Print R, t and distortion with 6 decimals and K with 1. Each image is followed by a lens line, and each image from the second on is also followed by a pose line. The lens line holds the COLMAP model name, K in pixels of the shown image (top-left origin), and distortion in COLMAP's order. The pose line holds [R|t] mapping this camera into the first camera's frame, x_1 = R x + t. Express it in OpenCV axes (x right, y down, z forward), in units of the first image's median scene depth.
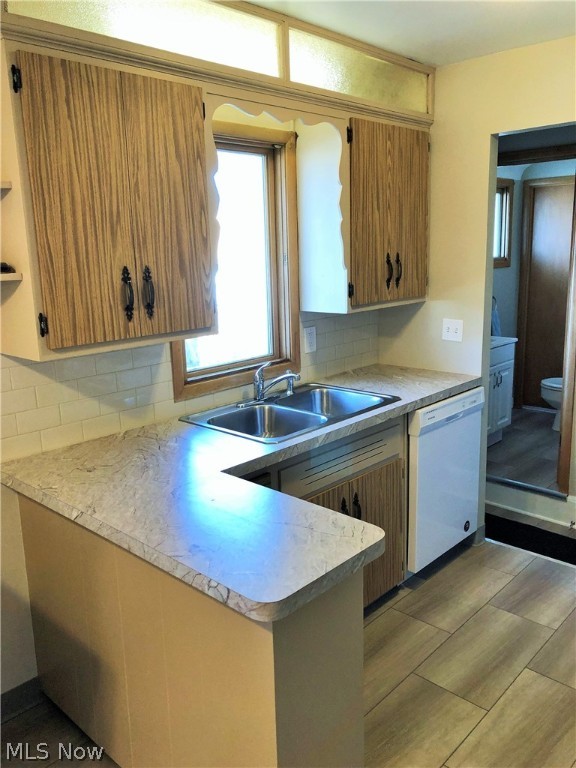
lens RADIAL K [[638.9, 0, 288.9], [0, 638.9, 372.9], [0, 0, 1]] dist [0.043940, -0.041717]
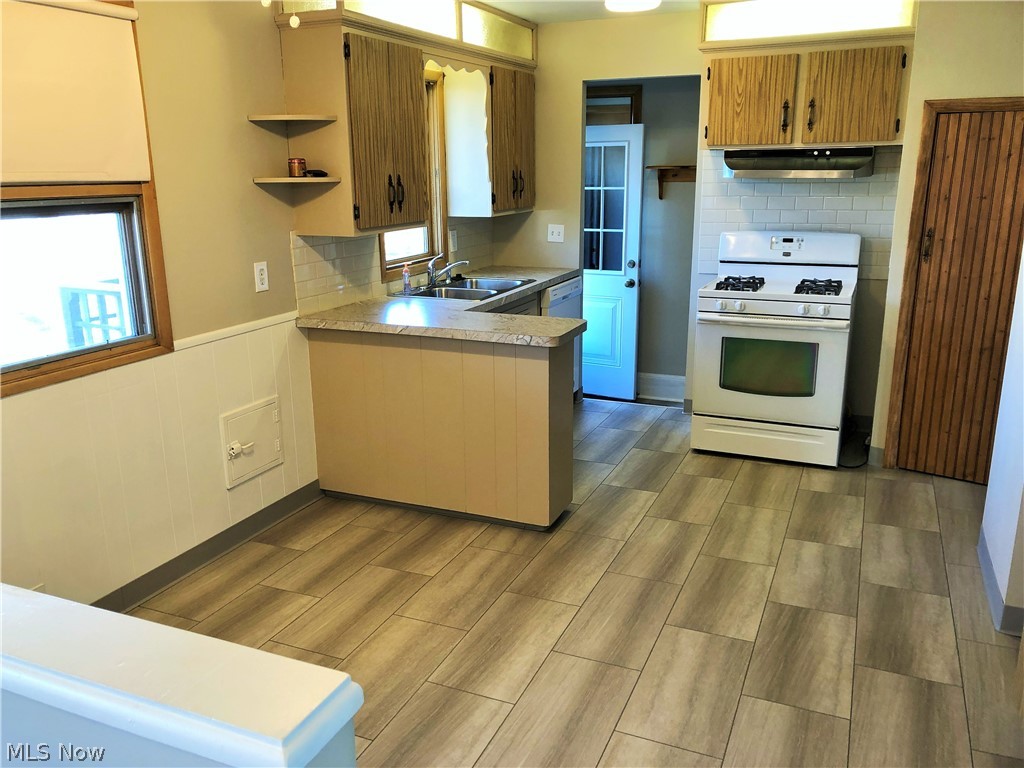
lens RADIAL K [[851.8, 0, 502.9], [0, 851.8, 384.6], [0, 0, 1]] dist [0.043940, -0.041717]
pose [[0.944988, -0.067701, 0.320022, -0.488384], [0.052028, 0.997001, 0.057284, 0.156782], [-0.322941, -0.037482, 0.945677, -0.695819]]
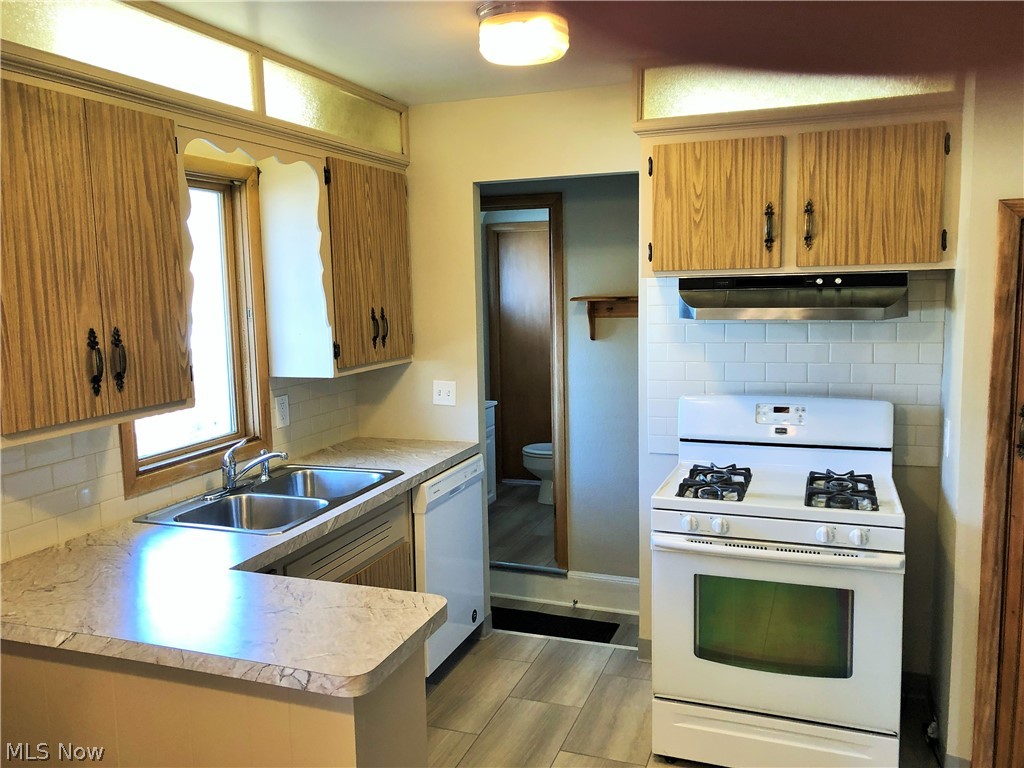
lens RADIAL K [[851.8, 0, 508.7], [0, 851.8, 376.9], [0, 0, 1]] dist [0.043940, -0.041717]
pose [[0.921795, -0.036833, 0.385923, -0.138449], [0.073882, 0.993922, -0.081609, 0.016461], [-0.380572, 0.103740, 0.918914, -0.139947]]
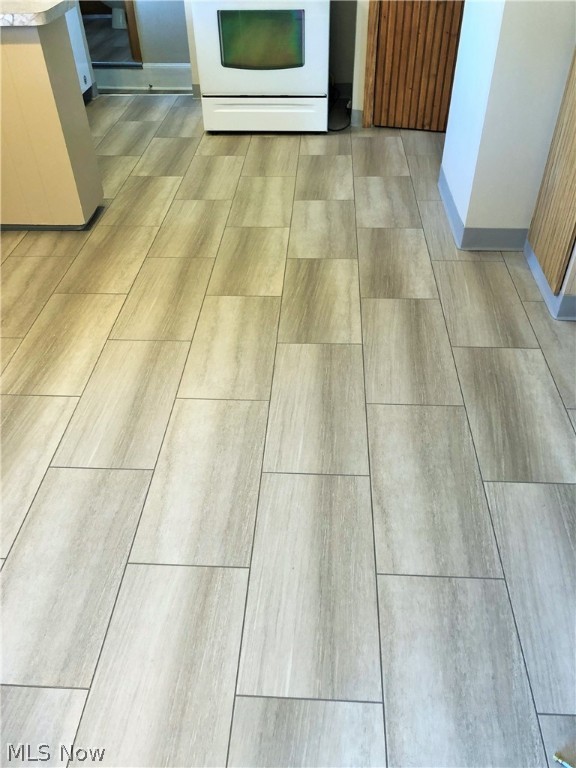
lens RADIAL K [[638.9, 0, 288.8], [0, 638.9, 381.1], [0, 0, 1]] dist [0.043940, -0.041717]
pose [[0.770978, -0.396877, 0.498078, -0.378874], [0.126452, 0.861907, 0.491046, 0.203999], [-0.624182, -0.315602, 0.714697, -0.512743]]
